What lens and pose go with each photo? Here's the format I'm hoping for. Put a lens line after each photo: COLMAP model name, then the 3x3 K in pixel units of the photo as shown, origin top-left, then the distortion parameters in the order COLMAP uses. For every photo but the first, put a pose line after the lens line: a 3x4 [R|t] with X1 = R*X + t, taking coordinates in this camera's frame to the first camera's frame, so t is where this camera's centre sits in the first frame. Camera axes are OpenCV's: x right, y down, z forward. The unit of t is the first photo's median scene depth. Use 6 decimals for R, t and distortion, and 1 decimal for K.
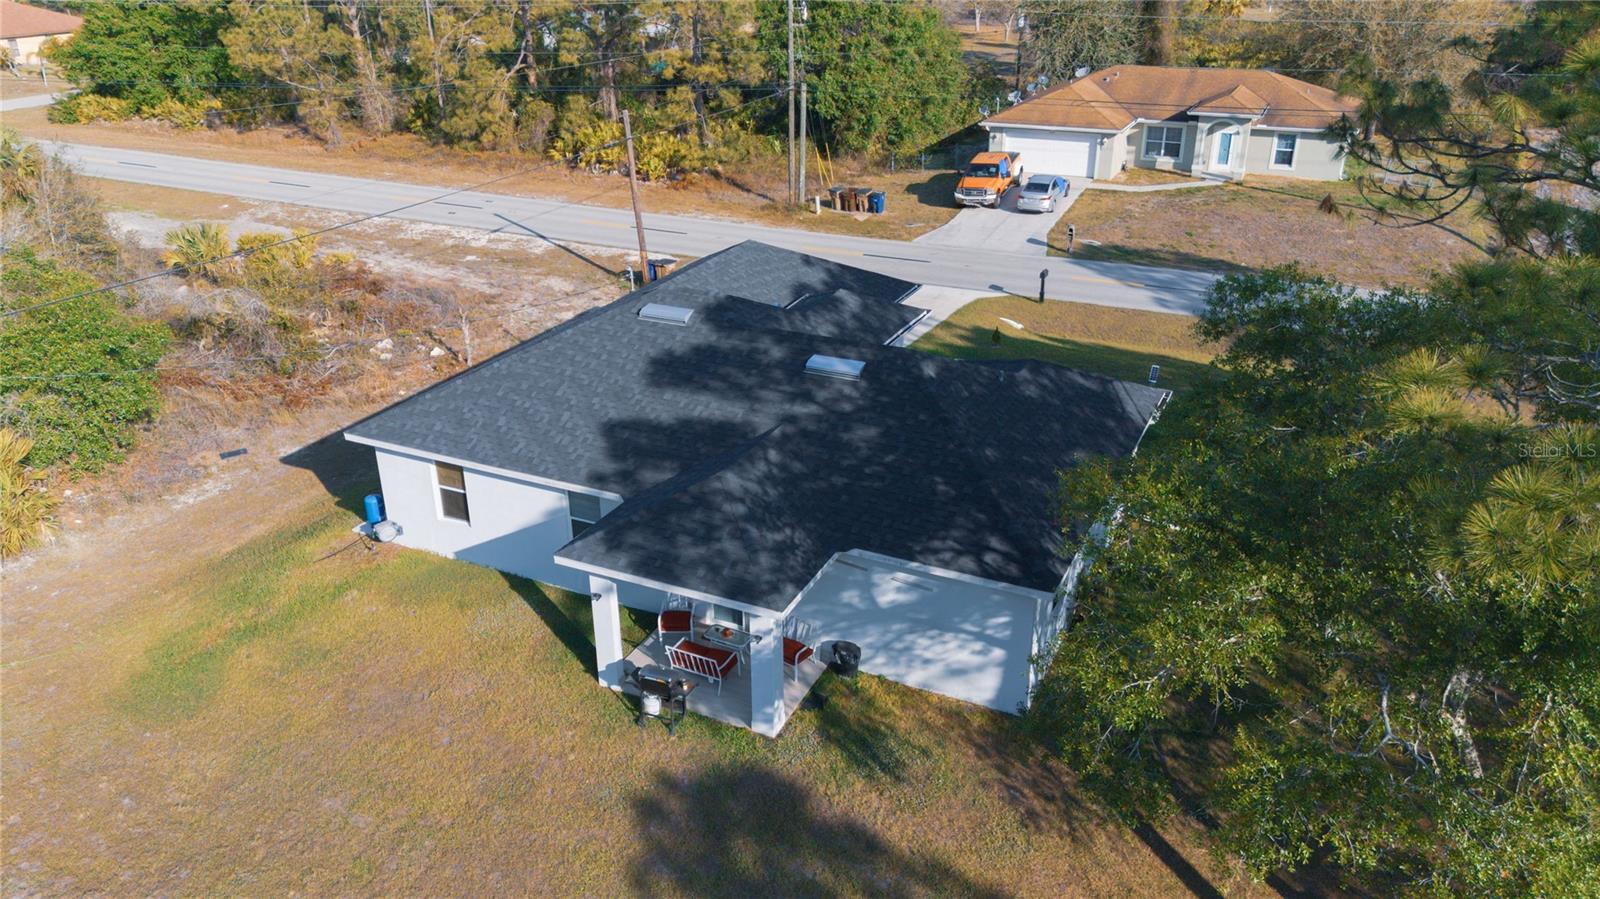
lens RADIAL K [[1120.4, 0, 800.0], [0, 1120.4, 449.5], [0, 0, 1]] dist [0.049464, -0.051761]
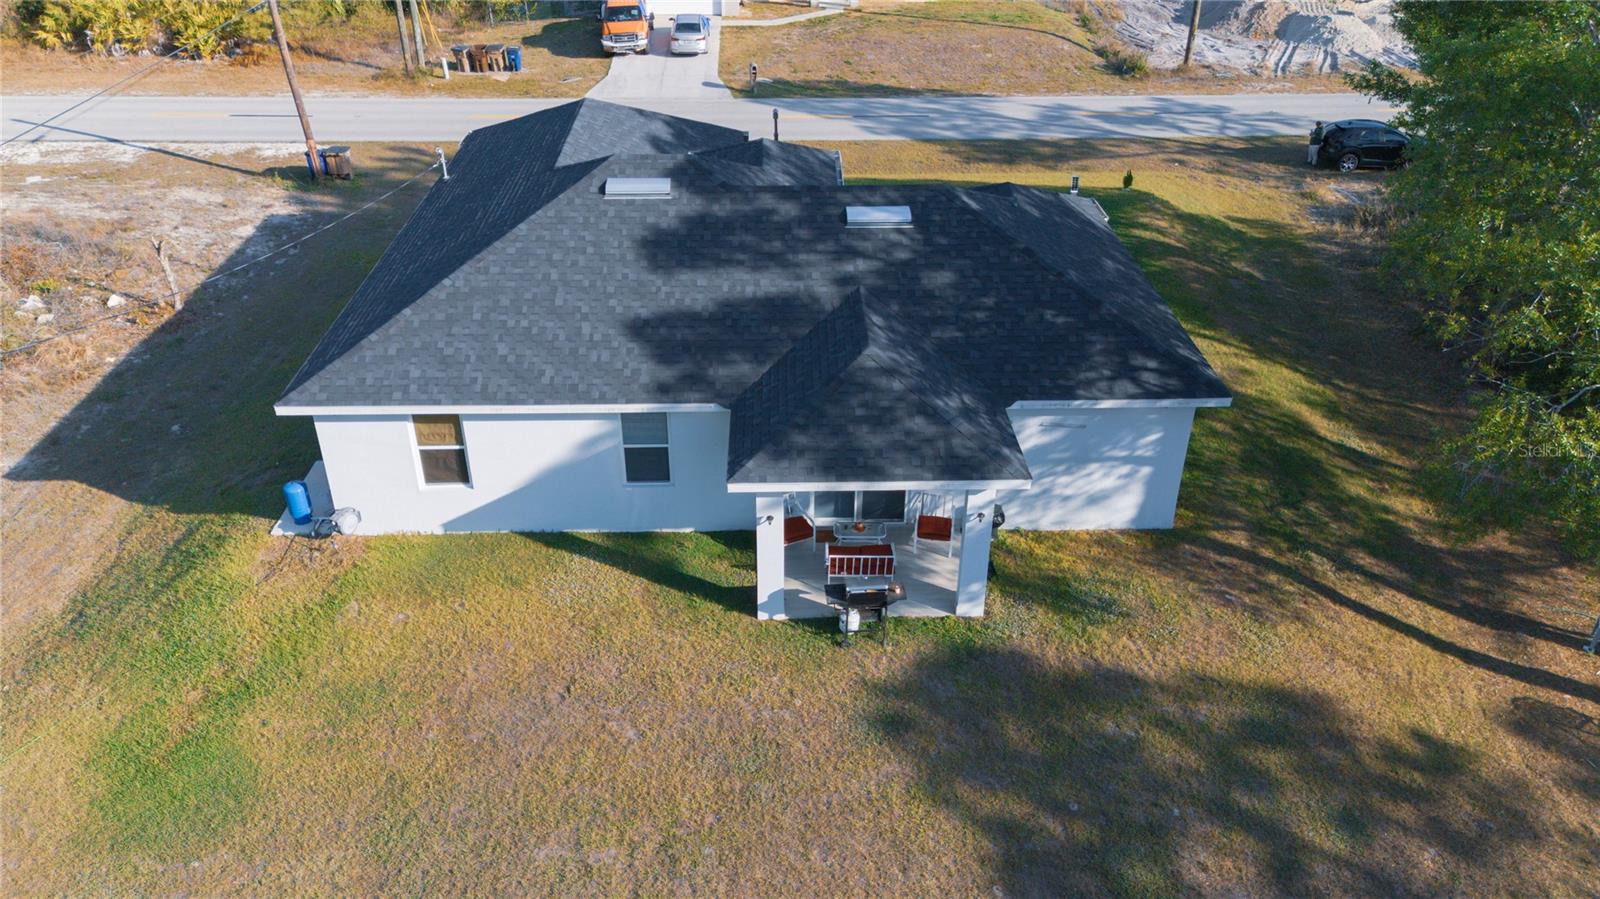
lens RADIAL K [[1120.4, 0, 800.0], [0, 1120.4, 449.5], [0, 0, 1]] dist [0.049464, -0.051761]
pose [[0.887925, -0.229585, 0.398597, -0.385921], [0.182061, 0.971181, 0.153821, -0.037122], [-0.422425, -0.064013, 0.904135, 0.177839]]
